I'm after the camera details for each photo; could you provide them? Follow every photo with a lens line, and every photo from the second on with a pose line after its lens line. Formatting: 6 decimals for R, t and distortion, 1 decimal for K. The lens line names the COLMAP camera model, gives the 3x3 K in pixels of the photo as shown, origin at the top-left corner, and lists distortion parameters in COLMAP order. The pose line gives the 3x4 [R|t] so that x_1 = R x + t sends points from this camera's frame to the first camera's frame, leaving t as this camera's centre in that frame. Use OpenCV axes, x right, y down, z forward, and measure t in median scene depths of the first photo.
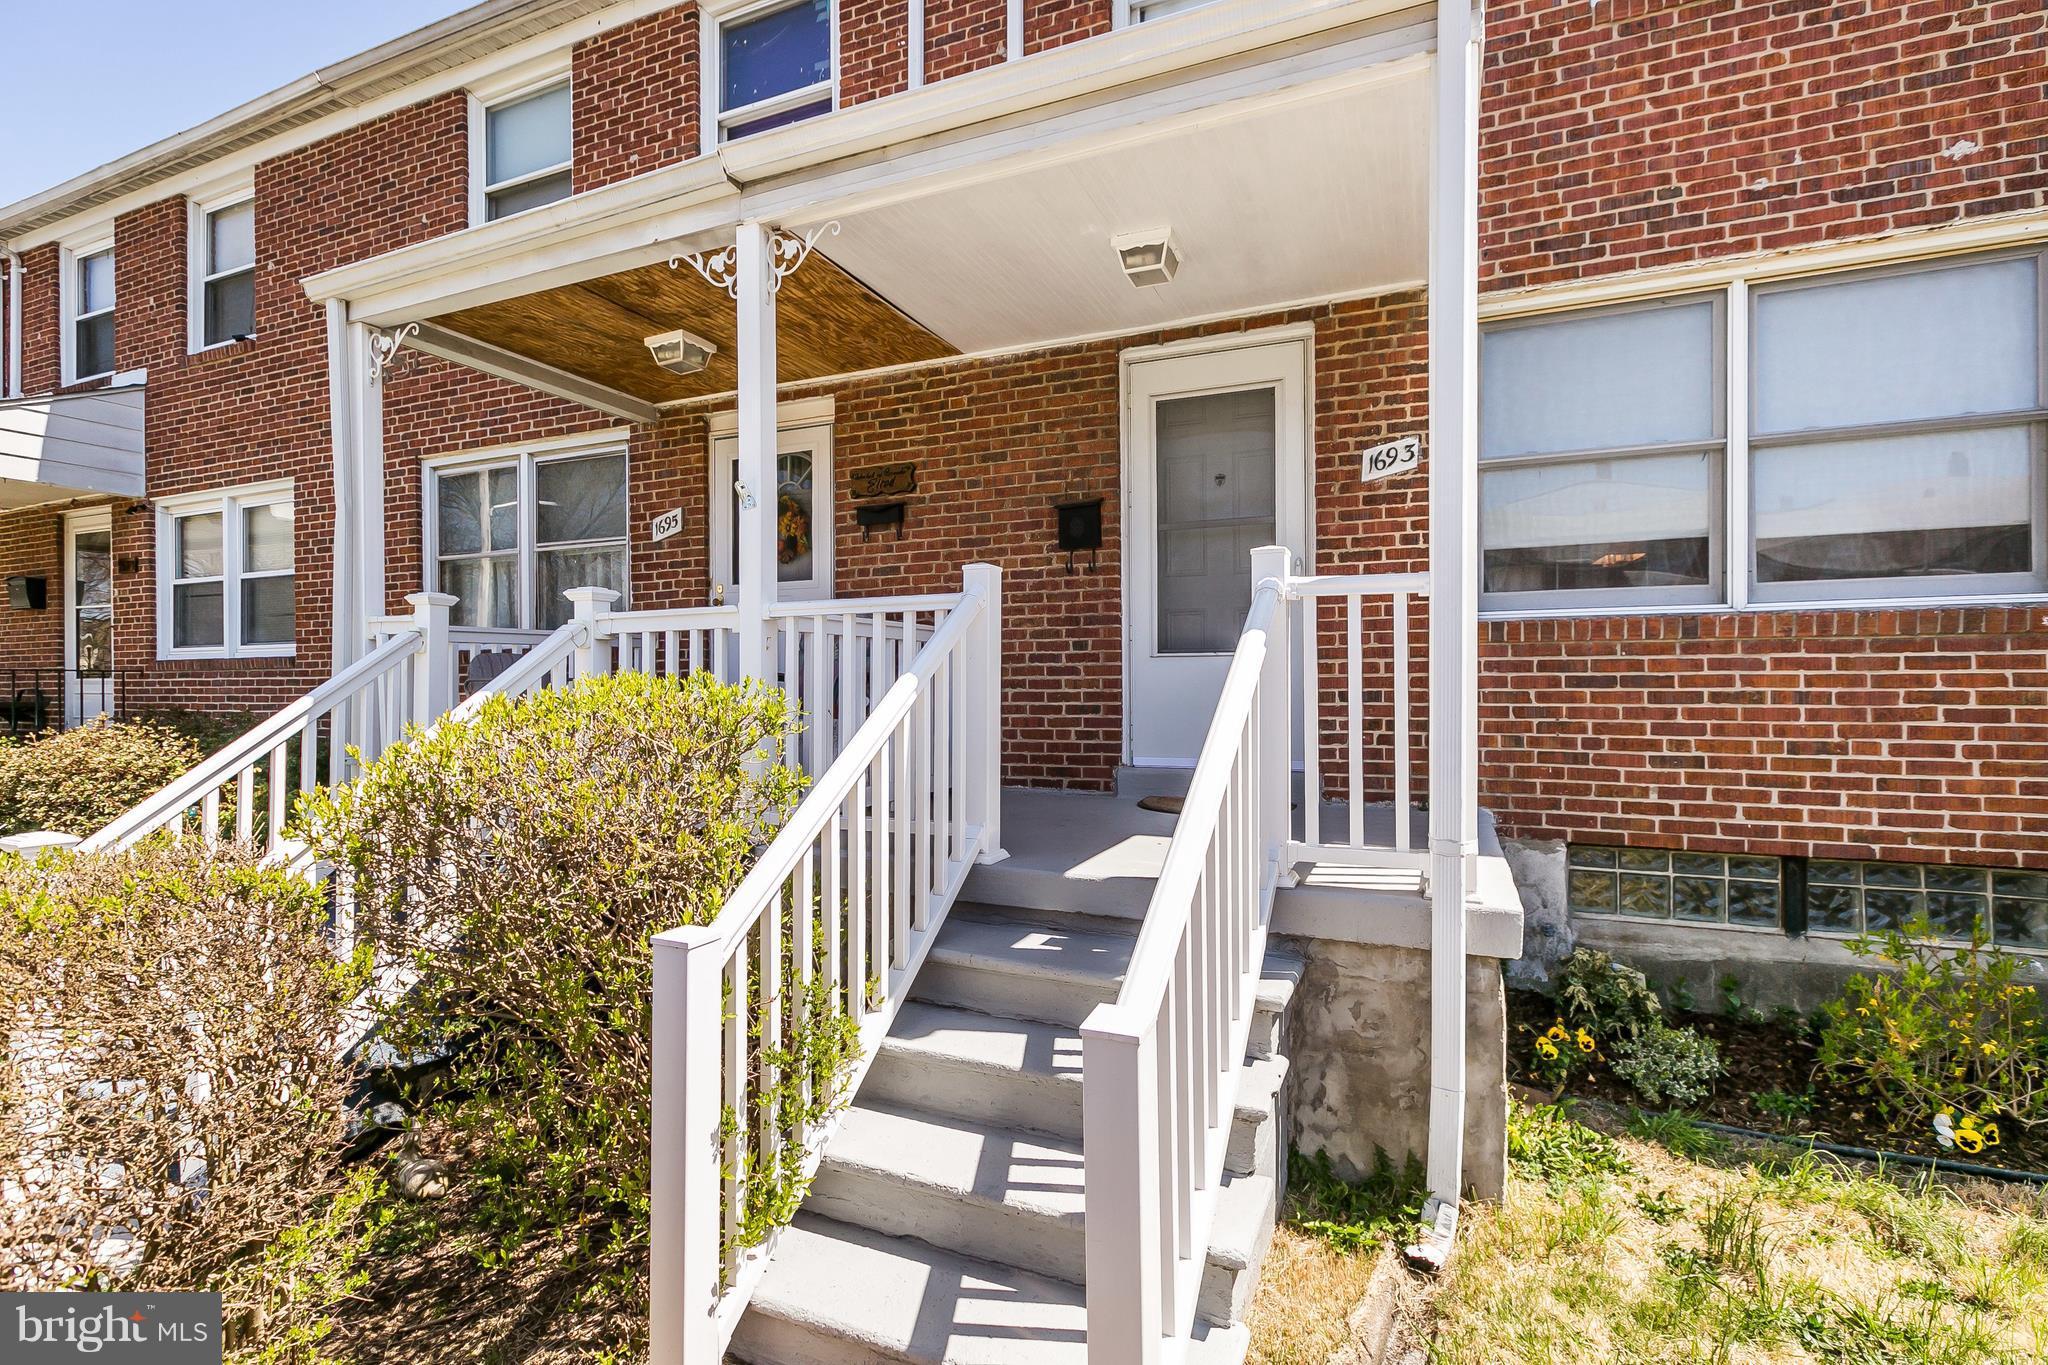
lens RADIAL K [[947.1, 0, 1036.4], [0, 947.1, 675.6], [0, 0, 1]] dist [0.001260, -0.000198]
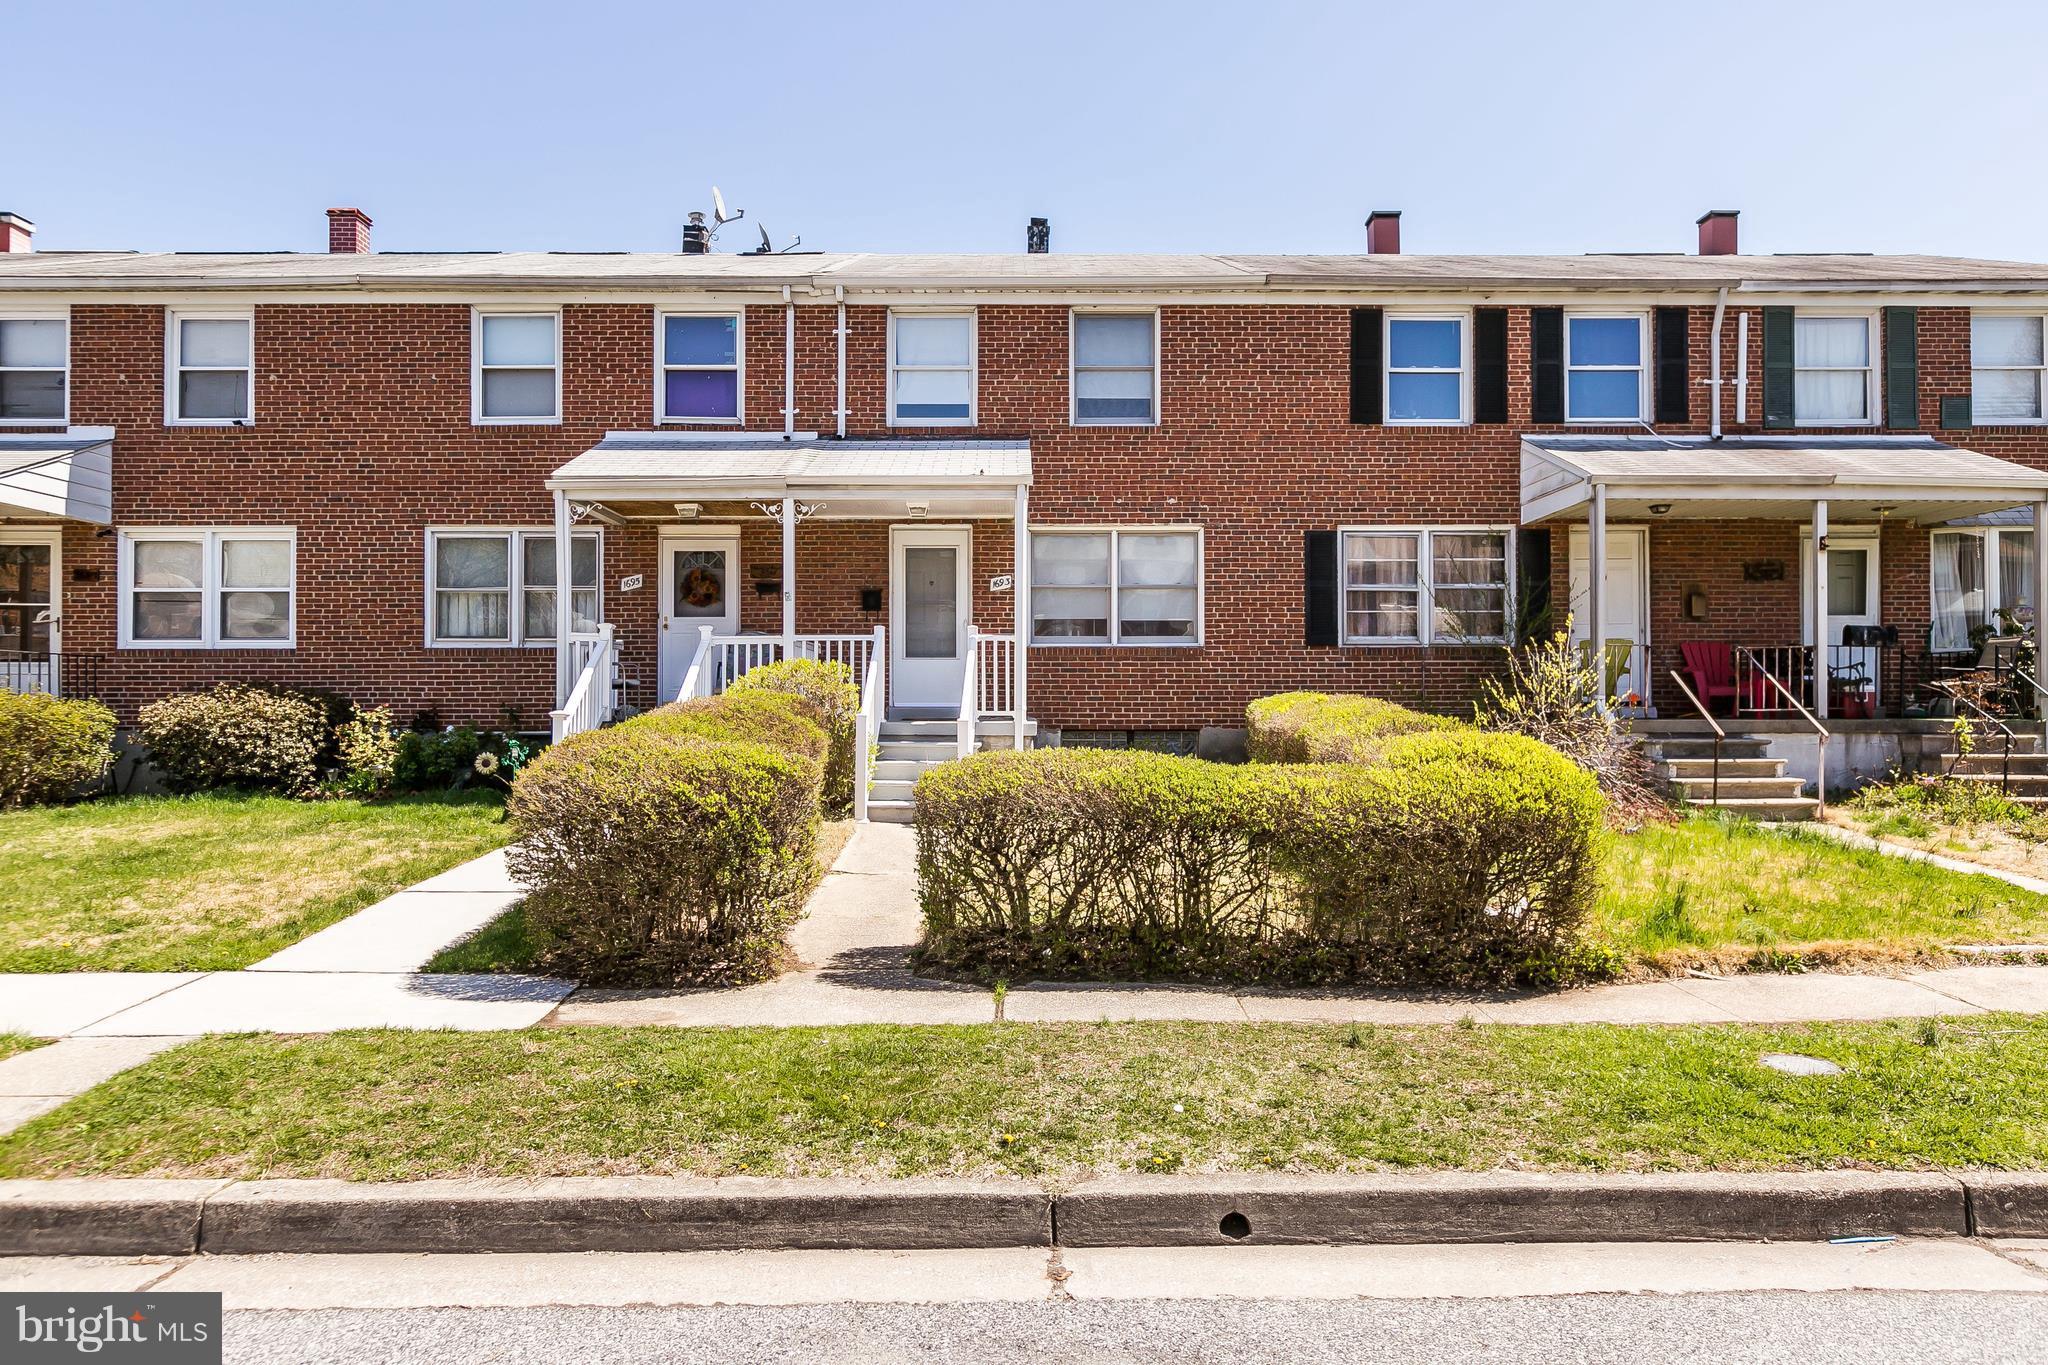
lens RADIAL K [[947.1, 0, 1036.4], [0, 947.1, 675.6], [0, 0, 1]] dist [0.001260, -0.000198]
pose [[0.913166, 0.012109, 0.407409, -0.570428], [-0.007201, 0.999882, -0.013578, 0.055477], [-0.407525, 0.009465, 0.913145, -1.356305]]
